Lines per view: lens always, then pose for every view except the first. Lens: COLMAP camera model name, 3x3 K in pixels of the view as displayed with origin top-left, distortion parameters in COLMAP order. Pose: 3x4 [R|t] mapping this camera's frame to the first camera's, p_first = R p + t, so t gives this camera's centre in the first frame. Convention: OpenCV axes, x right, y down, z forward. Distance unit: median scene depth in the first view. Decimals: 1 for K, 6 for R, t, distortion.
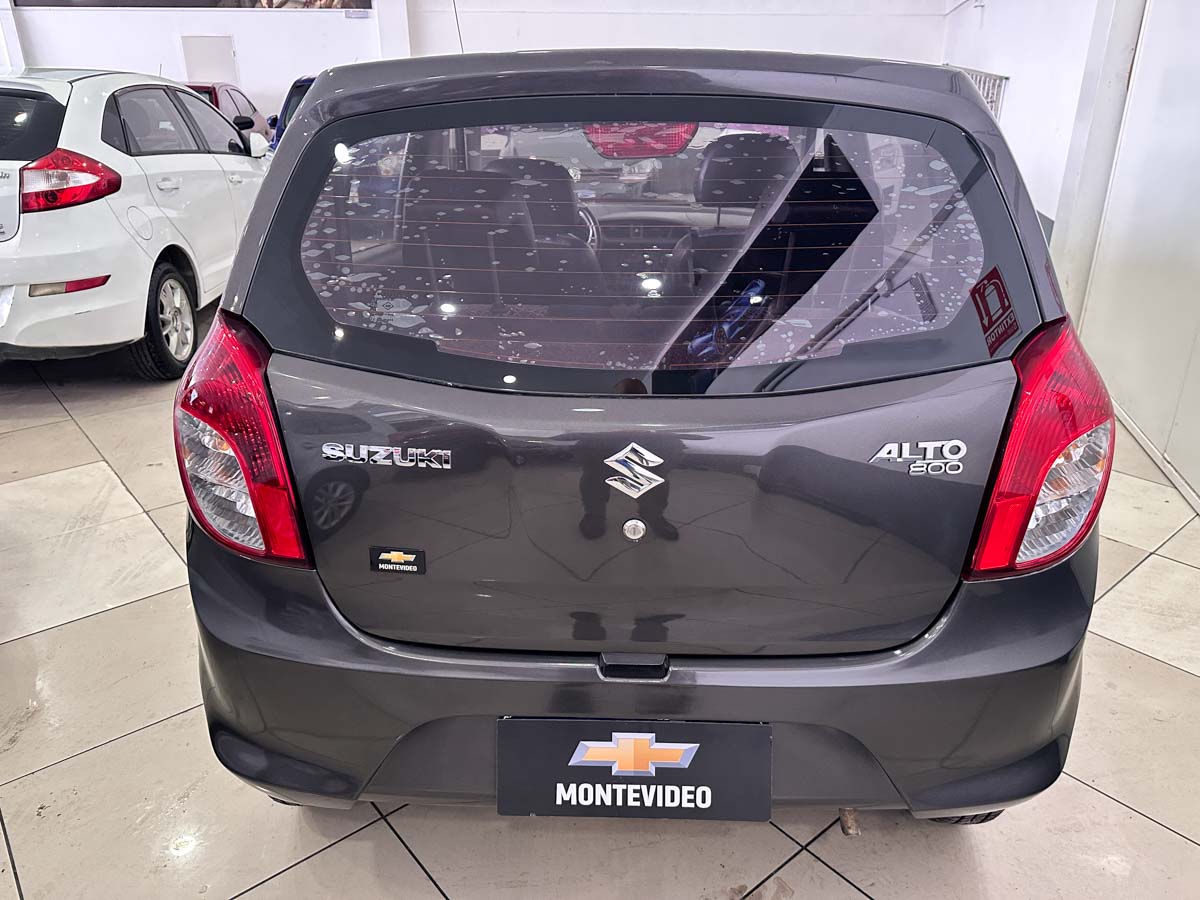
lens RADIAL K [[846.3, 0, 588.2], [0, 846.3, 451.9], [0, 0, 1]] dist [0.053124, -0.056762]
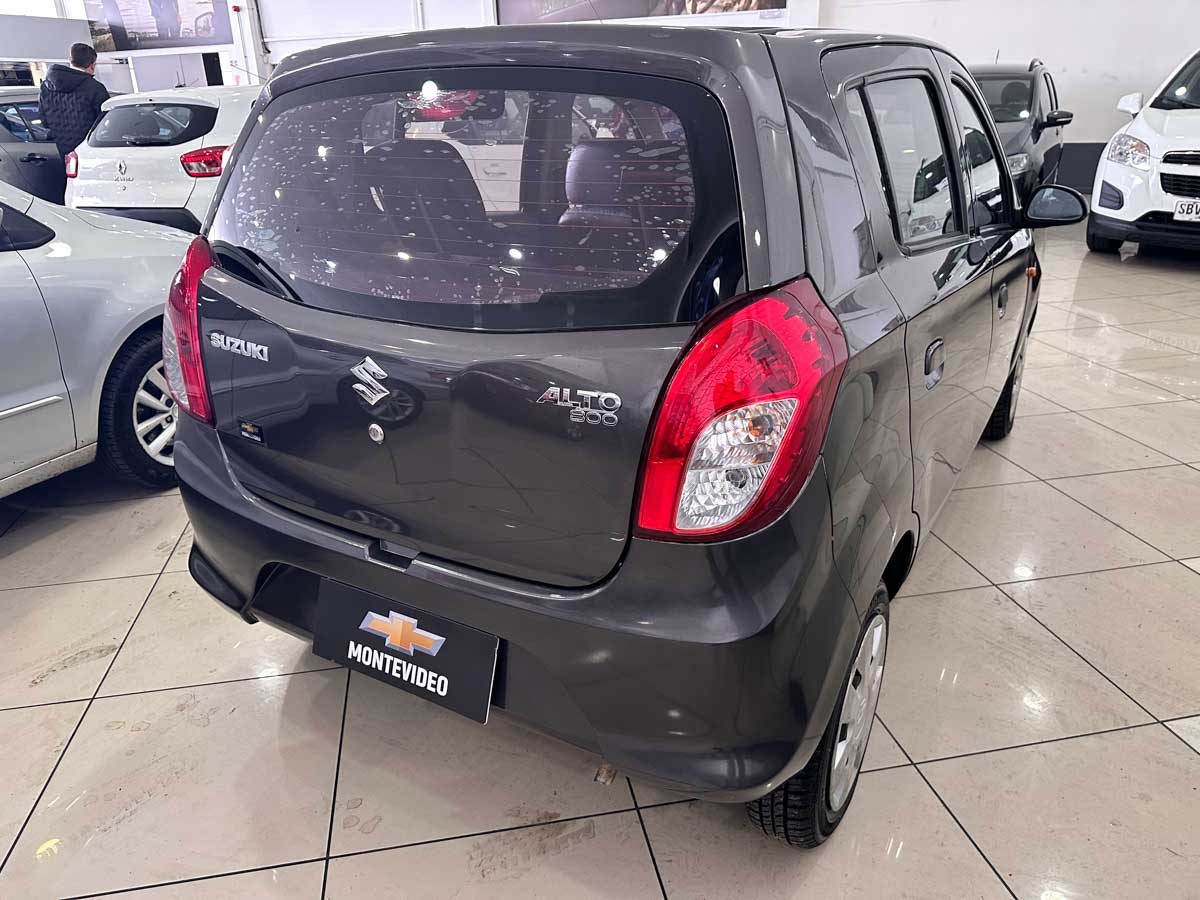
lens RADIAL K [[846.3, 0, 602.1], [0, 846.3, 451.9], [0, 0, 1]] dist [0.053124, -0.056762]
pose [[0.875923, 0.168450, -0.452089, 0.783811], [-0.168944, 0.984829, 0.039621, 0.016015], [0.451904, 0.041673, 0.891092, 0.070664]]
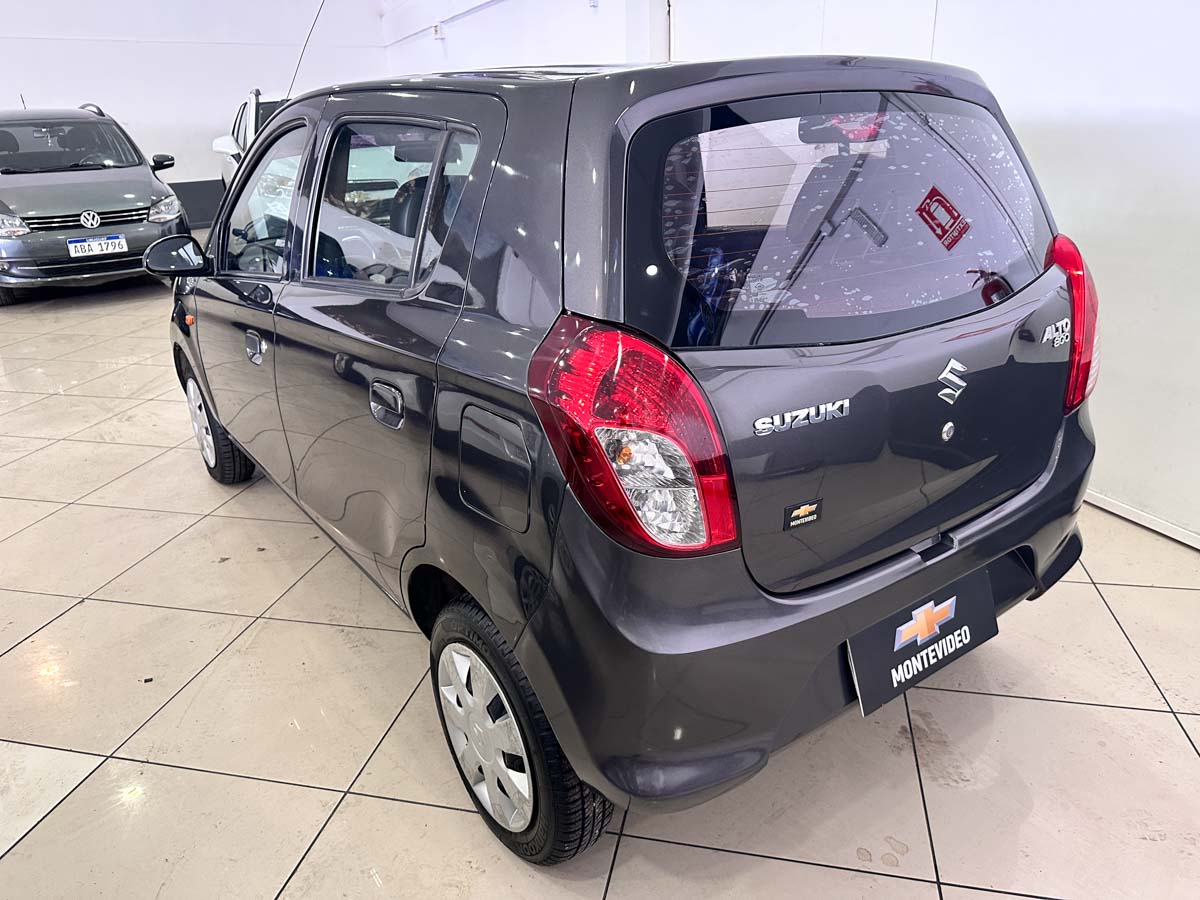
lens RADIAL K [[846.3, 0, 566.3], [0, 846.3, 451.7], [0, 0, 1]] dist [0.053124, -0.056762]
pose [[0.805004, -0.245821, 0.539945, -0.965928], [0.263915, 0.963487, 0.045175, -0.073883], [-0.531335, 0.106134, 0.840487, 0.215731]]
